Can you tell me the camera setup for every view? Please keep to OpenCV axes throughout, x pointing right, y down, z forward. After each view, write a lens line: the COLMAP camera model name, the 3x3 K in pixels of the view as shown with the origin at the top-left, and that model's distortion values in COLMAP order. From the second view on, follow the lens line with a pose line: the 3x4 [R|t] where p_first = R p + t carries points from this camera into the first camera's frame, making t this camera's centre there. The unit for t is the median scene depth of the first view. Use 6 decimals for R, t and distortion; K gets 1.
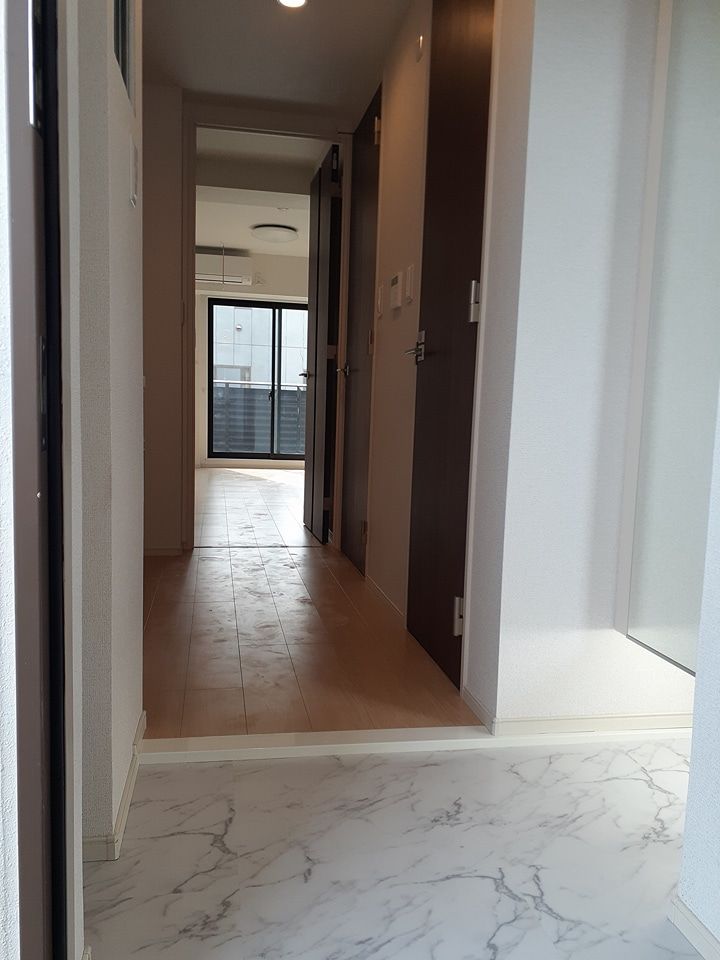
lens RADIAL K [[773.5, 0, 360.0], [0, 773.5, 480.0], [0, 0, 1]] dist [0.242532, 0.000074]
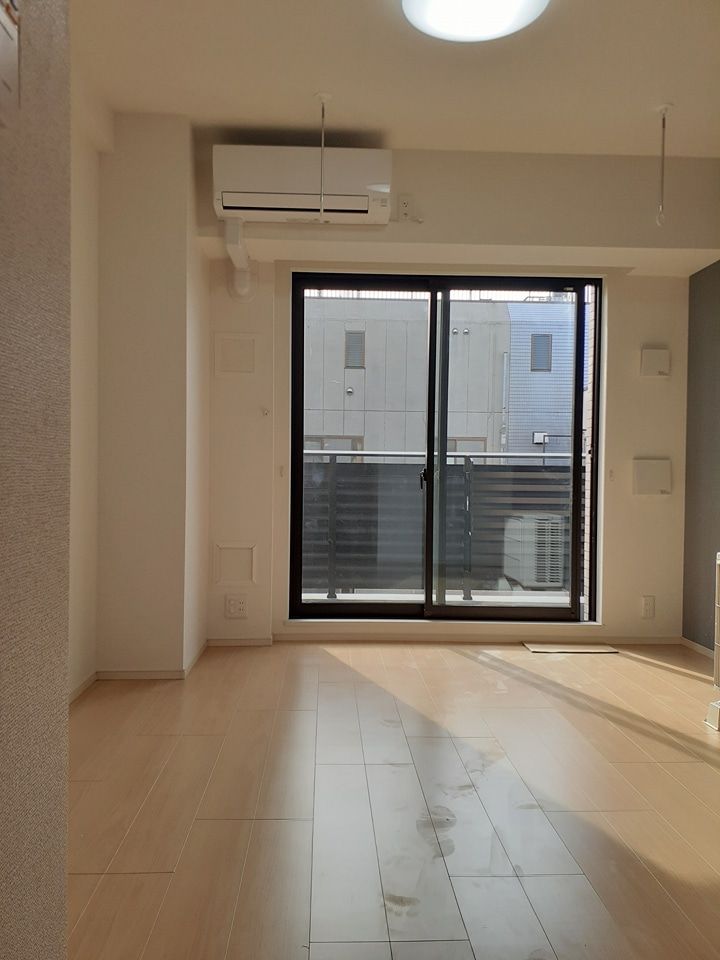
lens RADIAL K [[773.5, 0, 360.0], [0, 773.5, 480.0], [0, 0, 1]] dist [0.242532, 0.000074]
pose [[0.990366, -0.018482, -0.137235, -0.089746], [0.005830, 0.995739, -0.092028, -0.065693], [0.138351, 0.090341, 0.986254, 0.547046]]
